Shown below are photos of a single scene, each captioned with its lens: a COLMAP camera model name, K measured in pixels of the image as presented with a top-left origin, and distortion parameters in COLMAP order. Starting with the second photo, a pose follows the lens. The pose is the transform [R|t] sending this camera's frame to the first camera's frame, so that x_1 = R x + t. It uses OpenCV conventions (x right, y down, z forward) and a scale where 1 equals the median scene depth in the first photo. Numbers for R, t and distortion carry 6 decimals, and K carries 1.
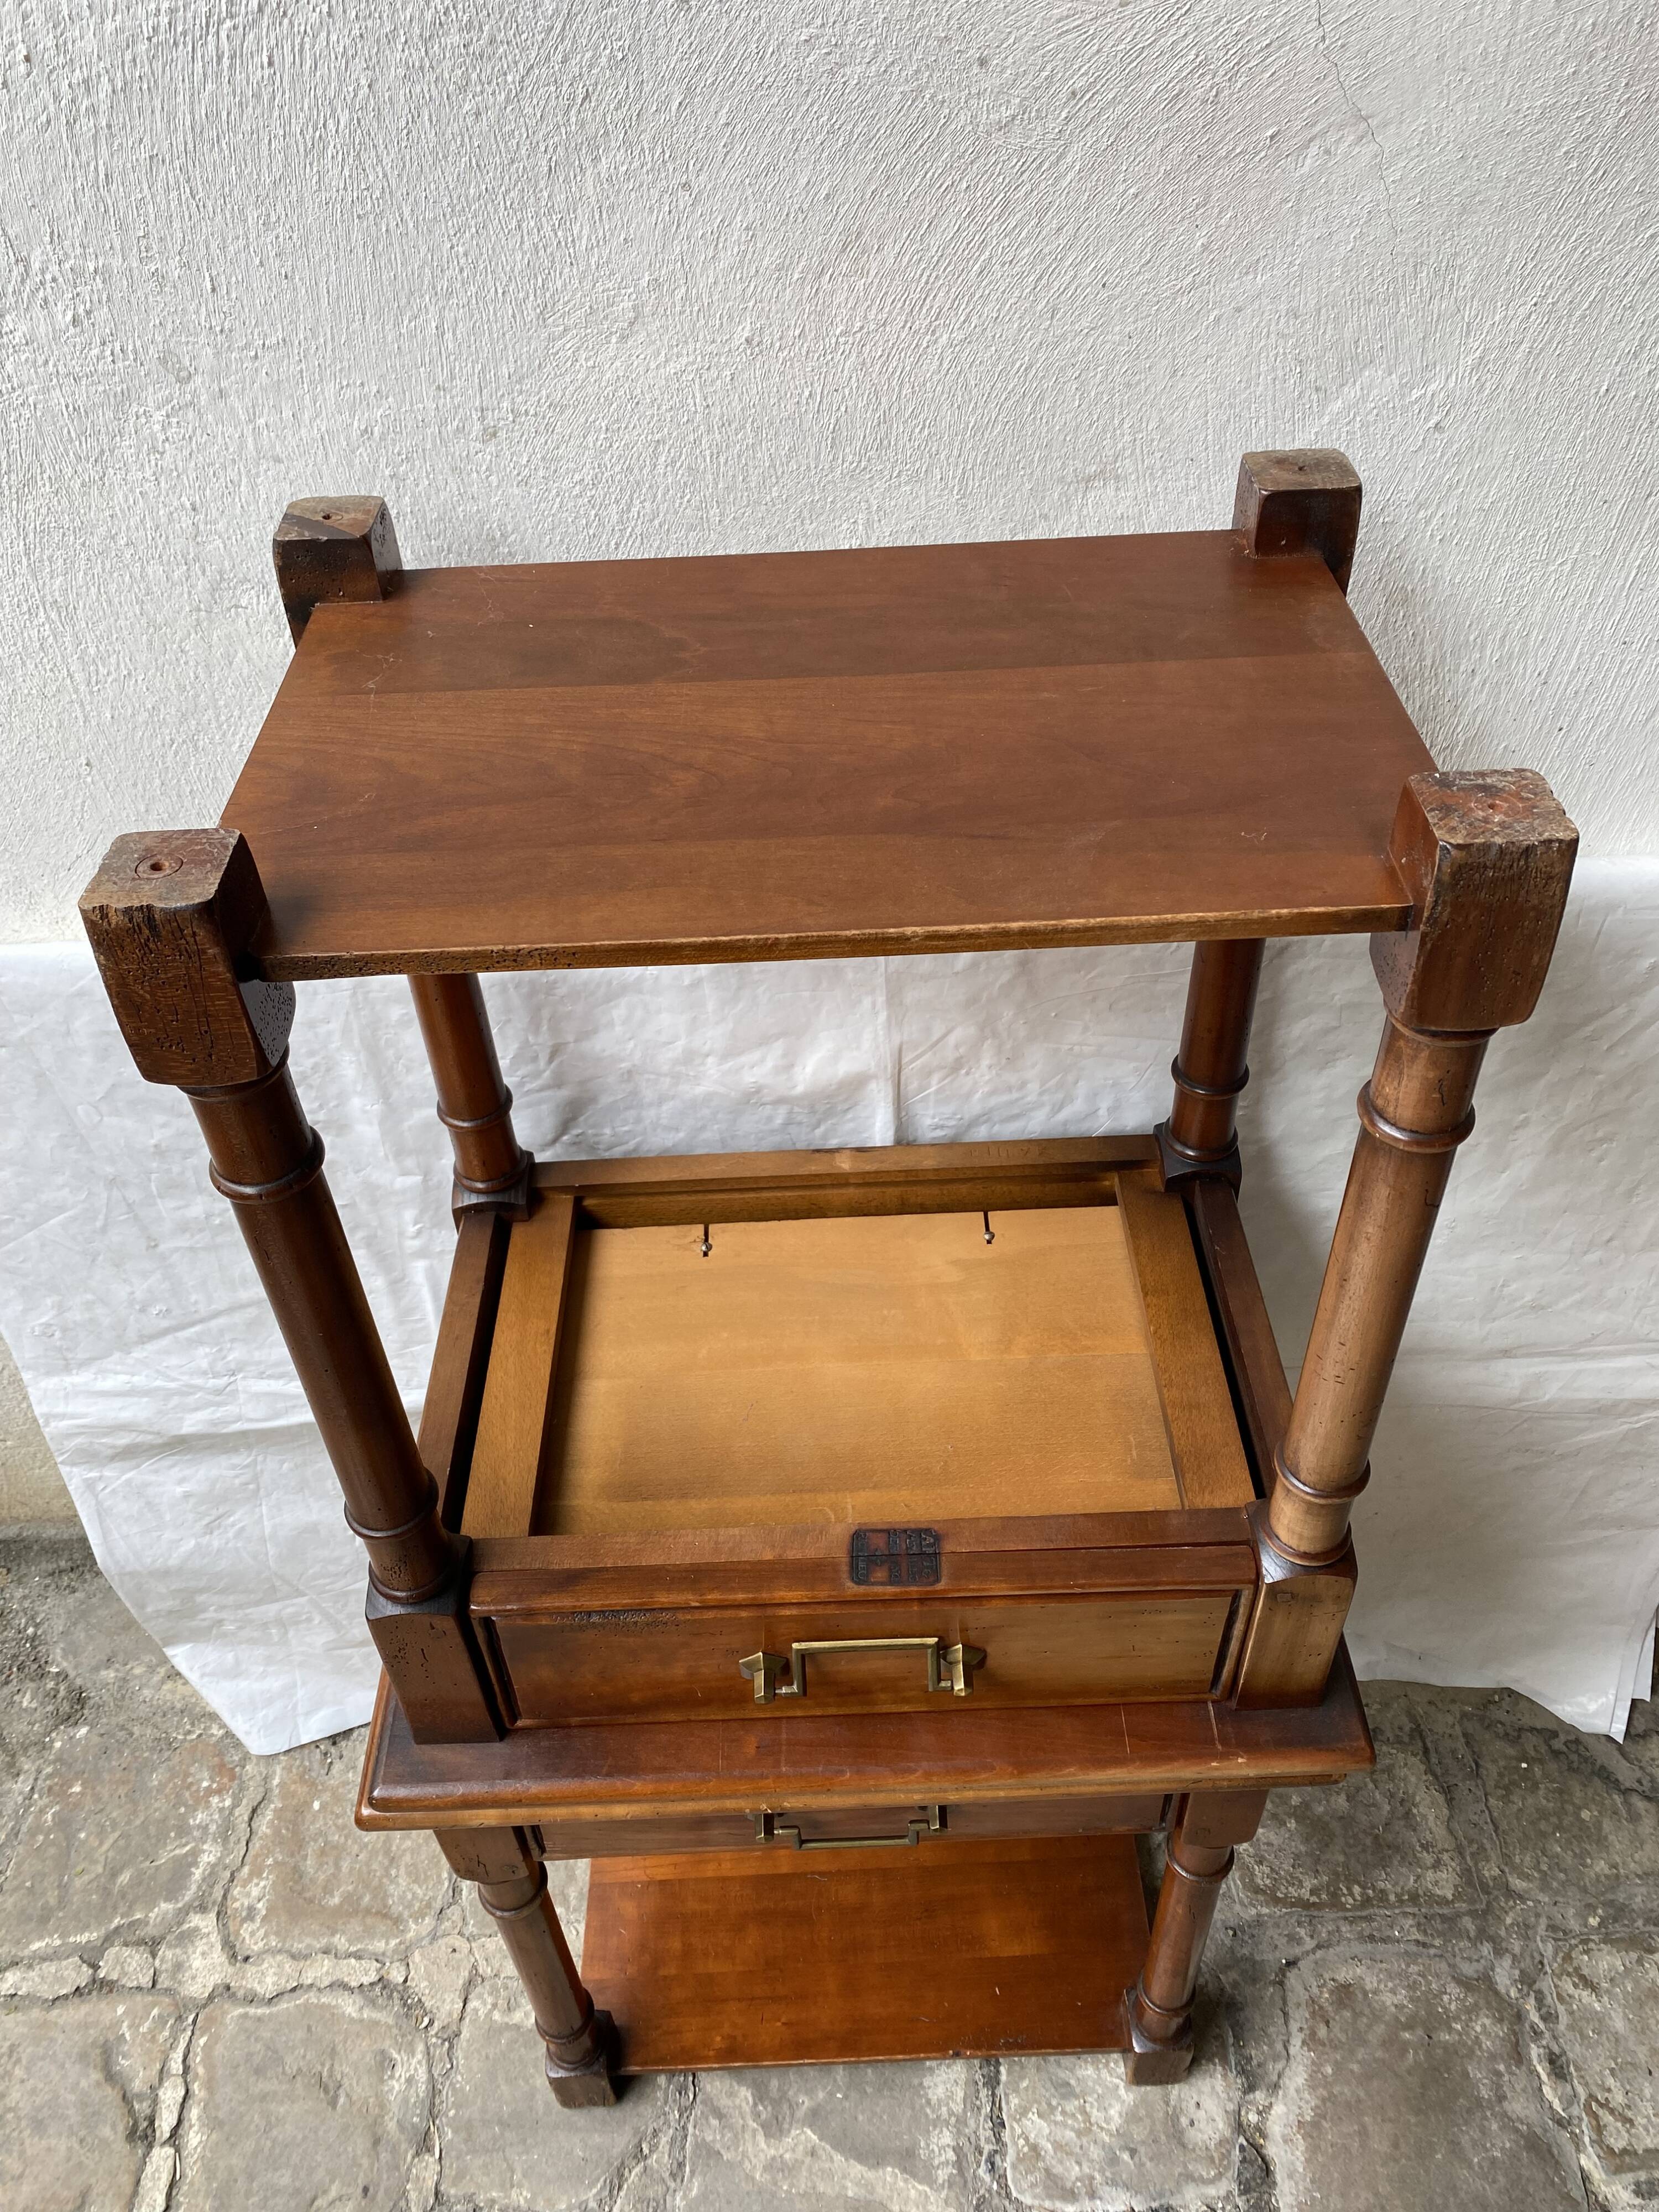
lens RADIAL K [[1762.3, 0, 833.8], [0, 1762.3, 1089.8], [0, 0, 1]] dist [0.025414, -0.028672]
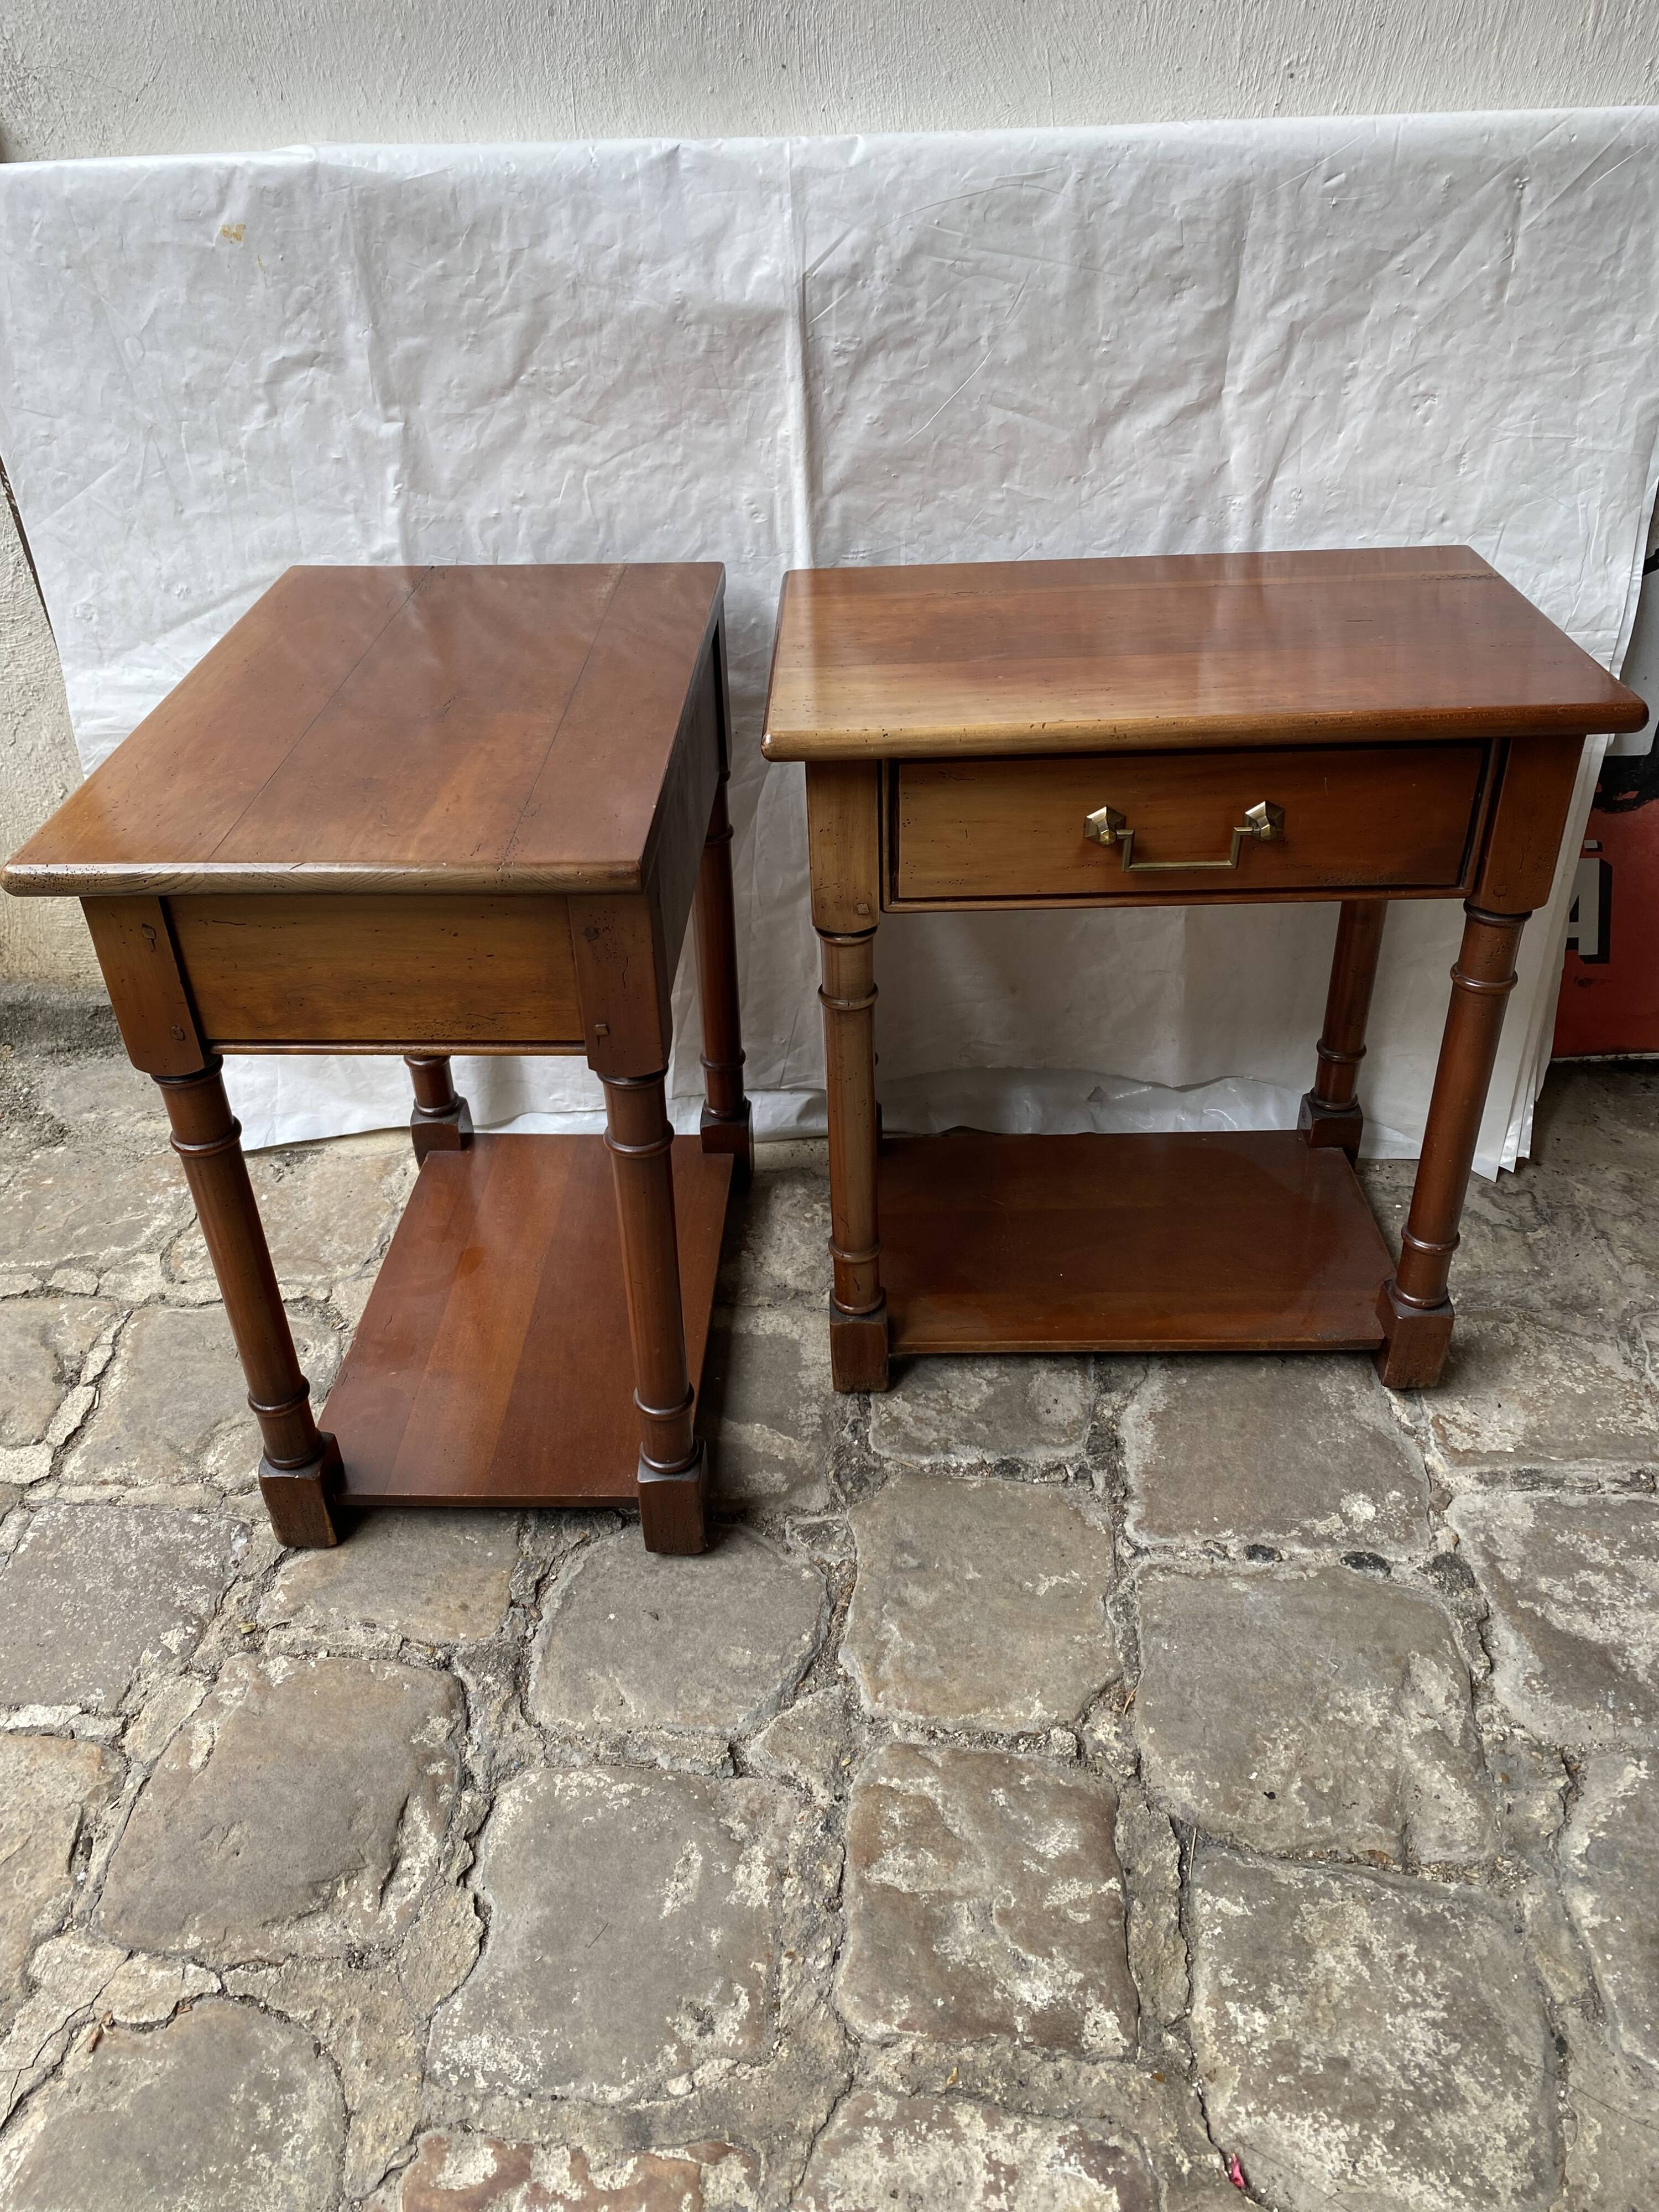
lens RADIAL K [[1762.3, 0, 804.1], [0, 1762.3, 1085.8], [0, 0, 1]] dist [0.025414, -0.028672]
pose [[0.997282, 0.053239, -0.050943, 0.099899], [-0.060771, 0.985238, -0.160040, 0.565472], [0.041671, 0.162701, 0.985795, -0.065525]]
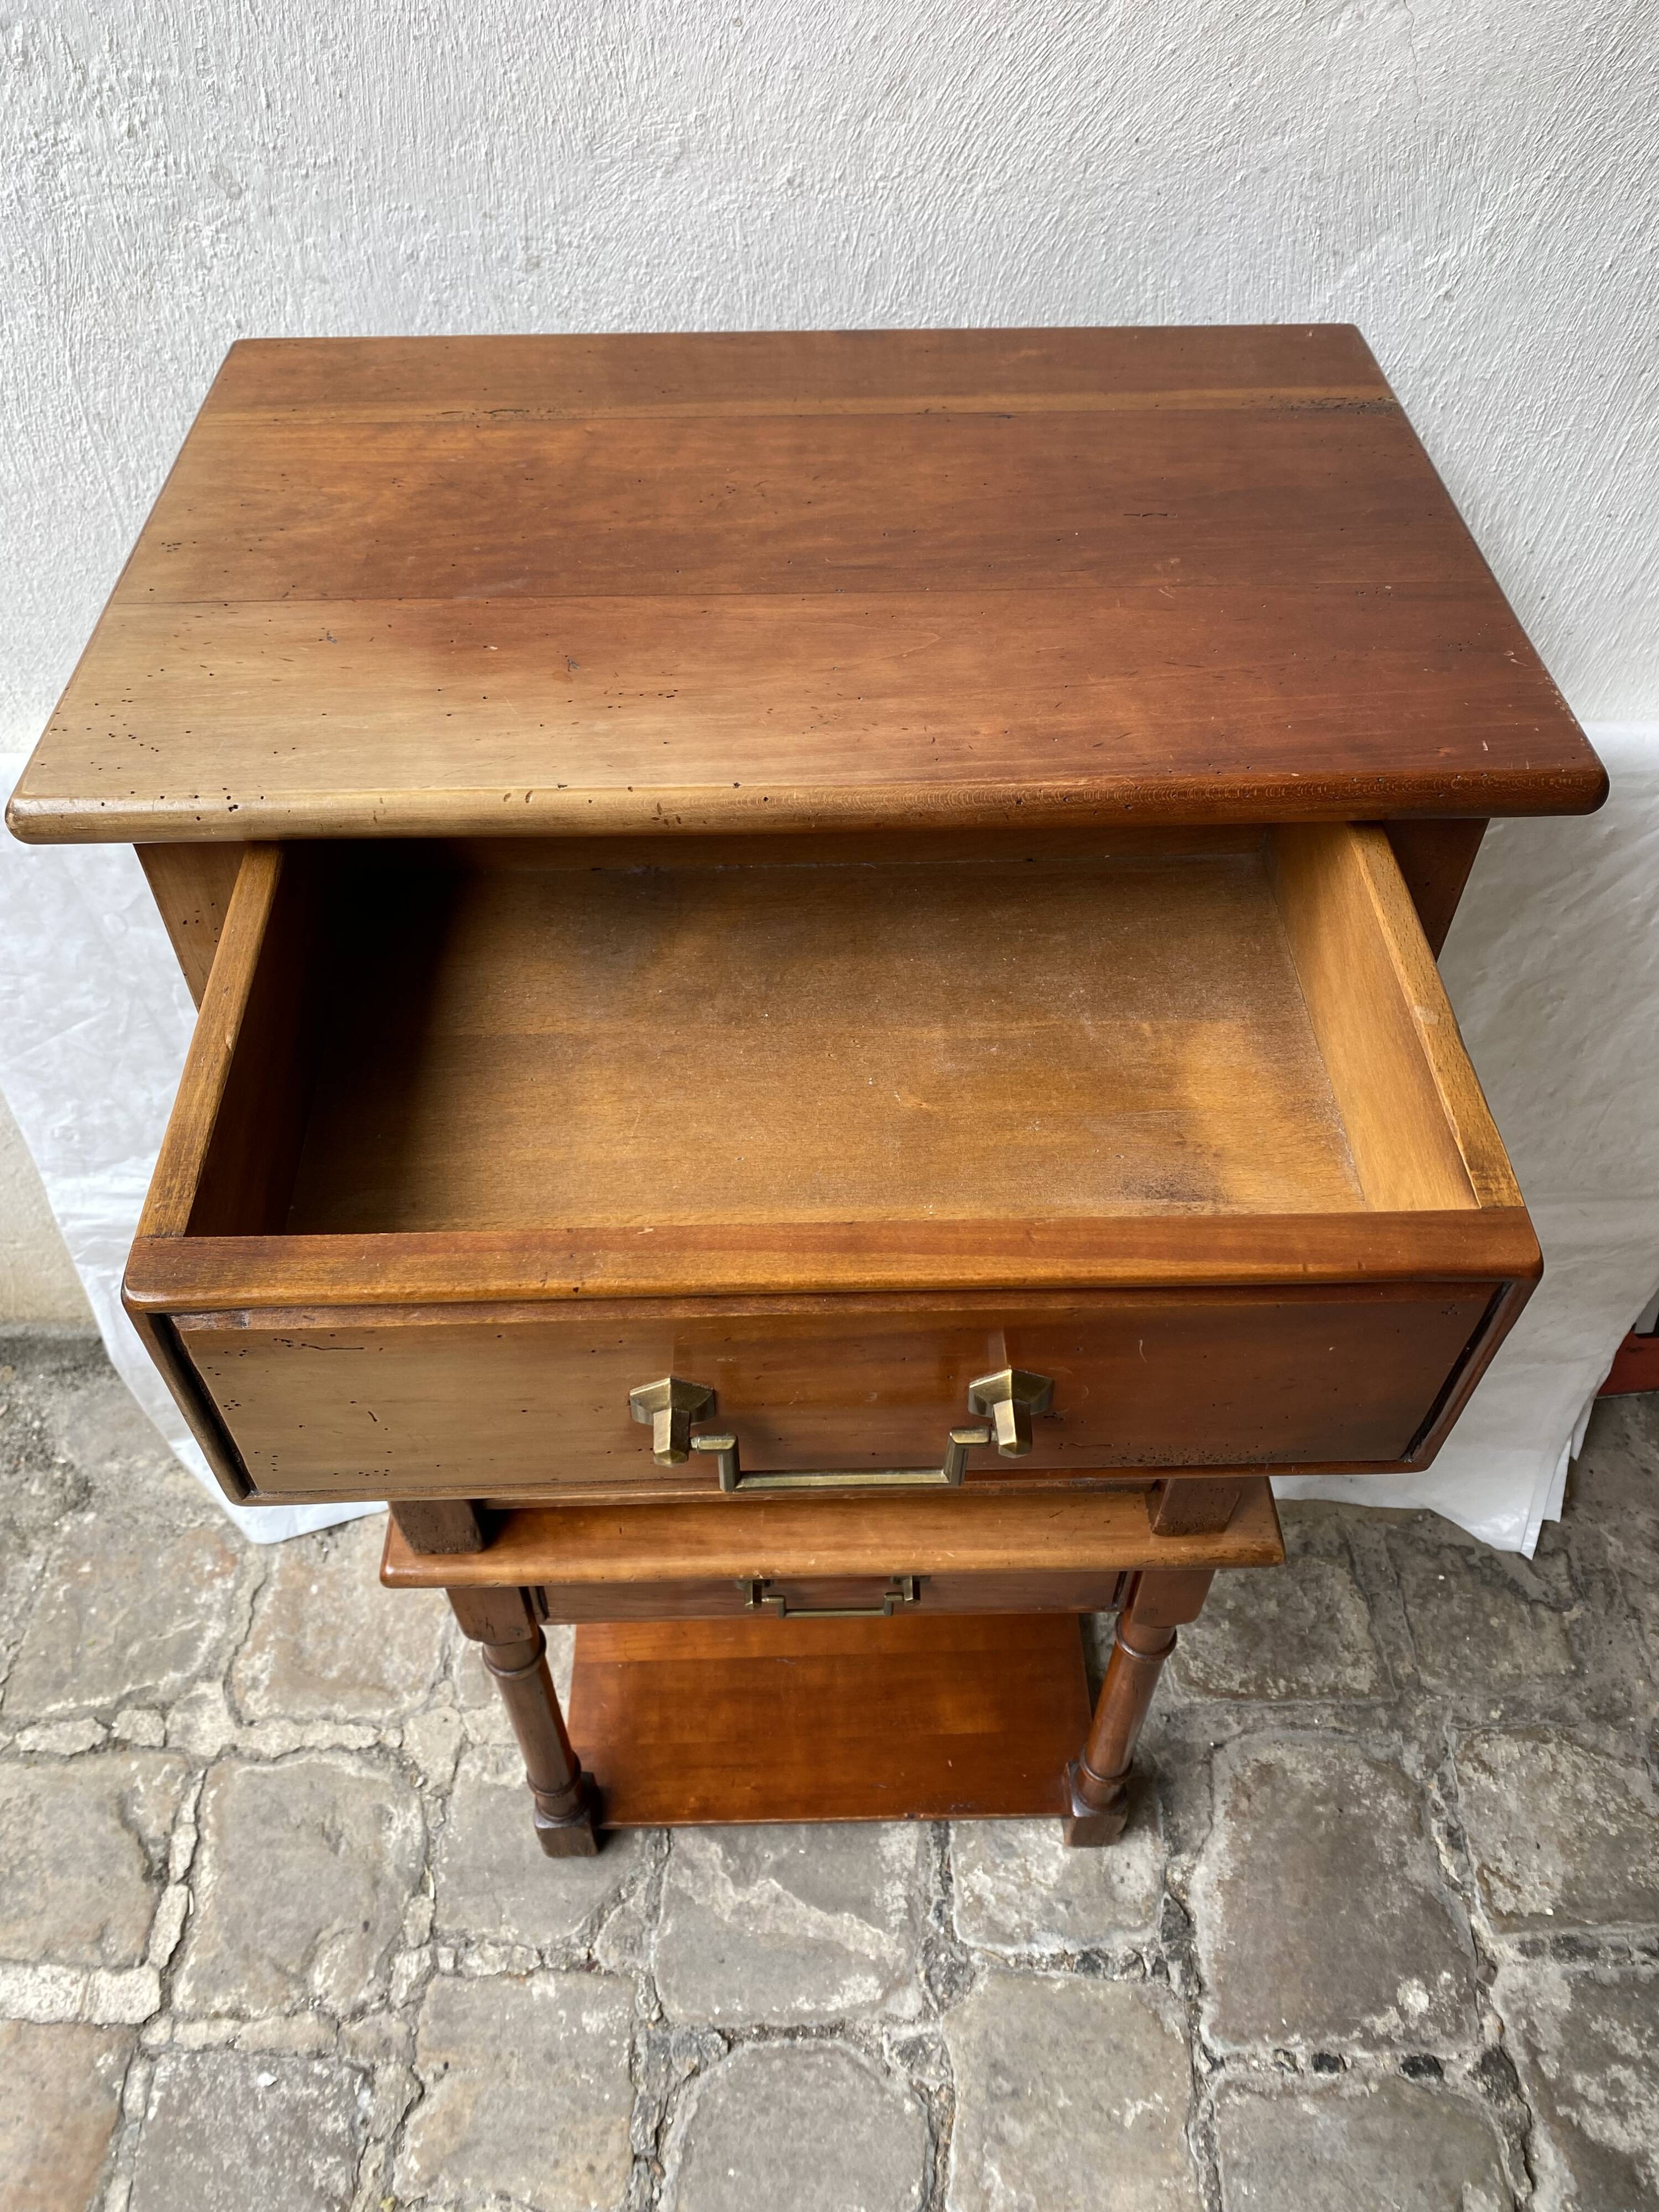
lens RADIAL K [[1762.3, 0, 834.8], [0, 1762.3, 1108.8], [0, 0, 1]] dist [0.025414, -0.028672]
pose [[0.999174, 0.030093, 0.027320, -0.020540], [-0.032483, 0.995253, 0.091739, 0.010907], [-0.024429, -0.092551, 0.995408, -0.045039]]
